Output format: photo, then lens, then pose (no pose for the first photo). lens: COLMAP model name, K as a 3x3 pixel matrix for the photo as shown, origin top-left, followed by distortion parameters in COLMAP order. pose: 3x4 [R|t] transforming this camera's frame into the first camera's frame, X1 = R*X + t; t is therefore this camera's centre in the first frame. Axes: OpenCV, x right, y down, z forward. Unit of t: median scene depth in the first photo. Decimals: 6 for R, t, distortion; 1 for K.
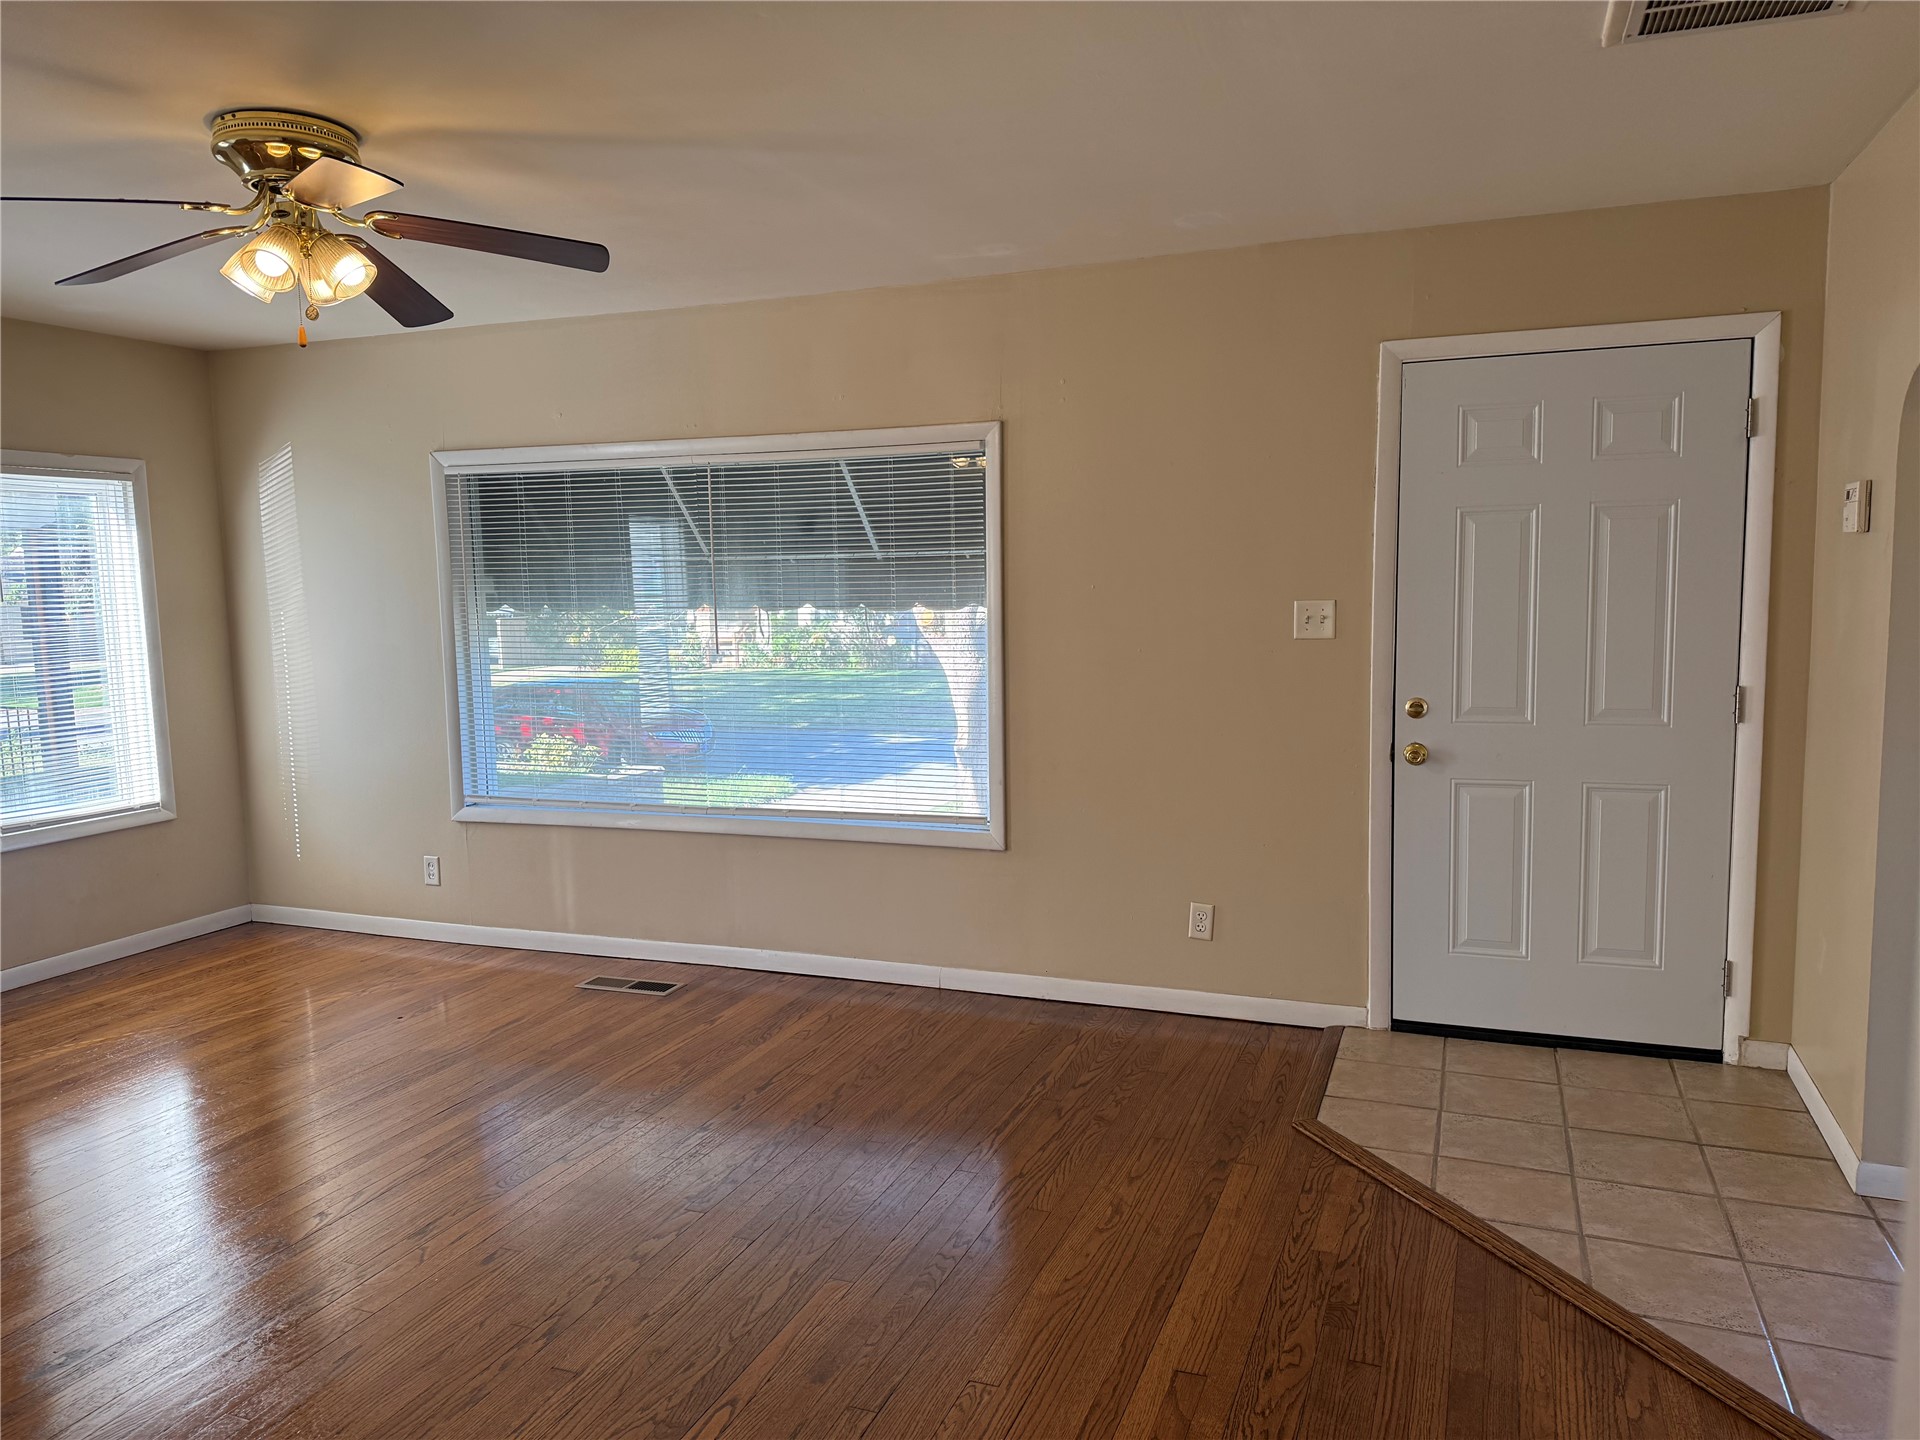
lens RADIAL K [[1338.6, 0, 960.9], [0, 1338.6, 727.1], [0, 0, 1]] dist [0.146190, -0.227472]
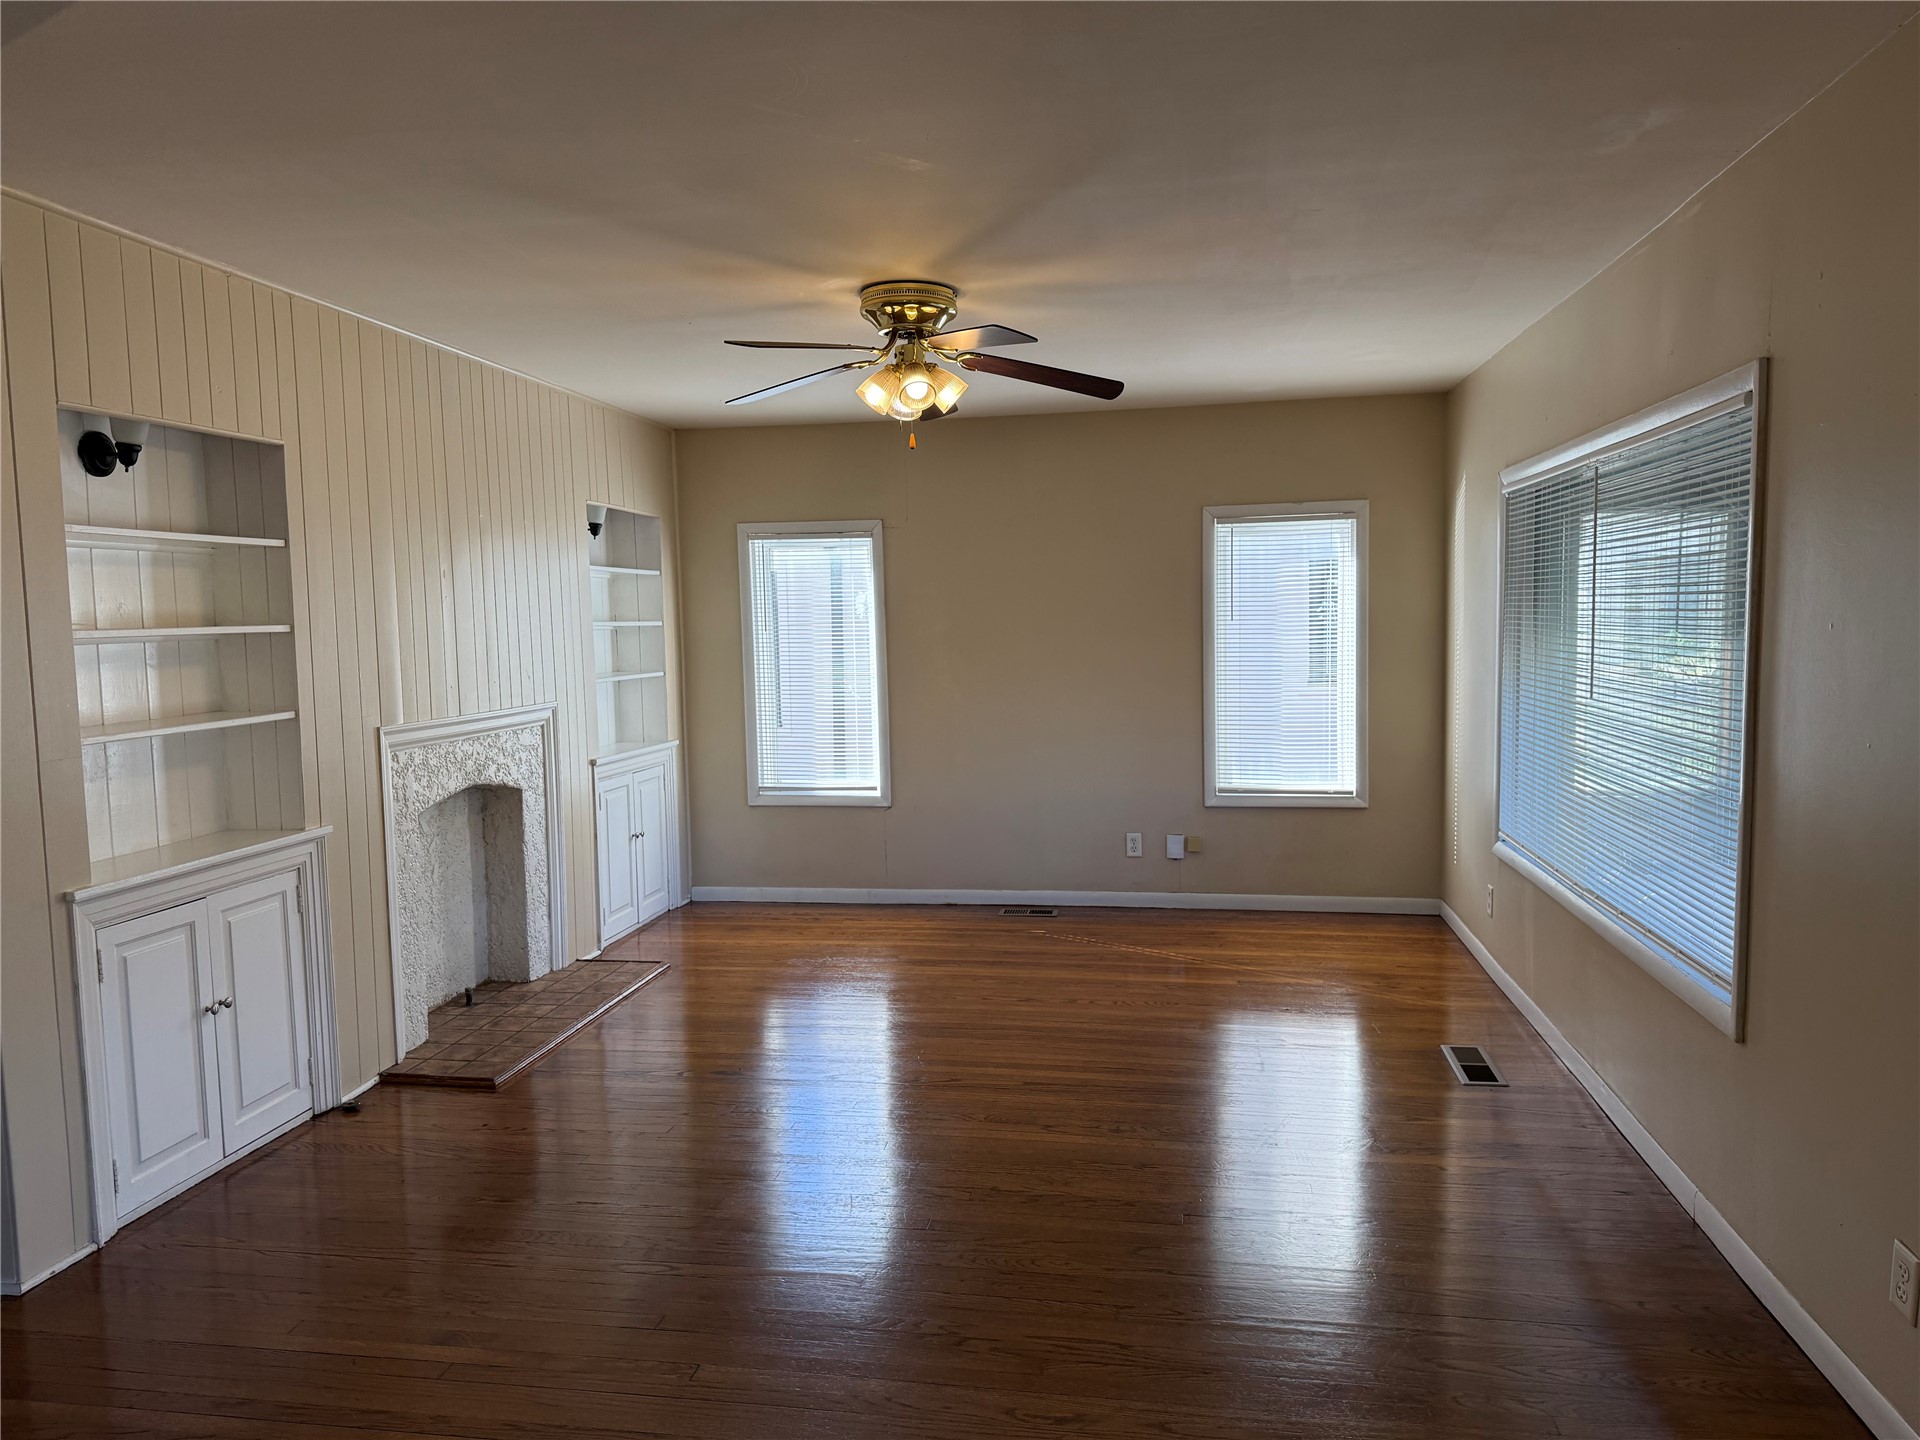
lens RADIAL K [[1338.6, 0, 960.9], [0, 1338.6, 727.1], [0, 0, 1]] dist [0.146190, -0.227472]
pose [[0.207943, 0.096845, -0.973335, 0.857078], [-0.095025, 0.992380, 0.078439, -0.106485], [0.973514, 0.076180, 0.215561, 0.751144]]
